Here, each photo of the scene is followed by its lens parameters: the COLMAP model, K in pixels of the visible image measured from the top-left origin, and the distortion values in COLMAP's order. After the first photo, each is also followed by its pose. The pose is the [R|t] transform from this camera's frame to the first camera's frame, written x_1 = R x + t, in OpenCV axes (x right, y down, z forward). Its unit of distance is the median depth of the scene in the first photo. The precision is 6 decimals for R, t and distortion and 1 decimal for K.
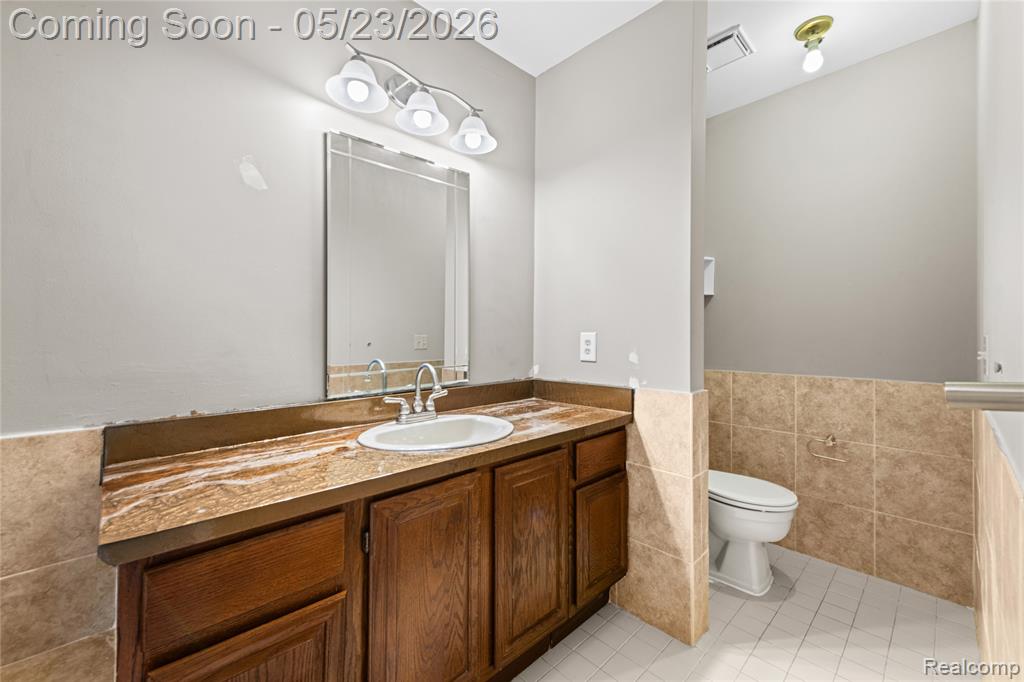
lens RADIAL K [[424.0, 0, 511.4], [0, 424.0, 334.9], [0, 0, 1]] dist [0.004091, 0.001664]
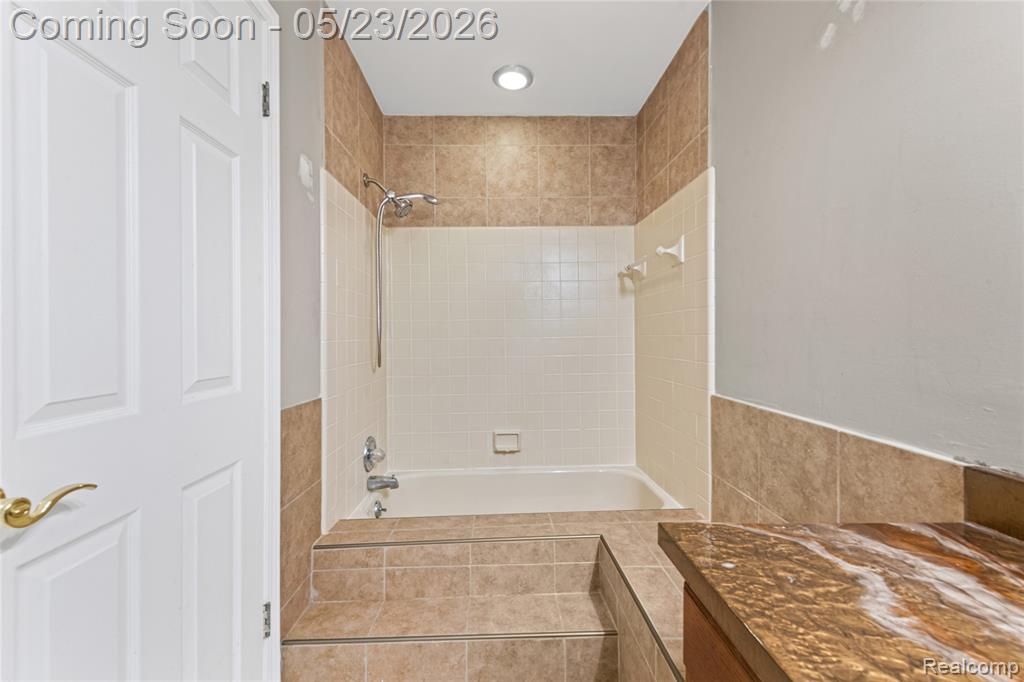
lens RADIAL K [[424.0, 0, 511.1], [0, 424.0, 335.5], [0, 0, 1]] dist [0.004091, 0.001664]
pose [[-0.663724, 0.008896, -0.747925, 0.090917], [0.005771, 0.999960, 0.006772, -0.011965], [0.747955, 0.000179, -0.663749, 0.968320]]
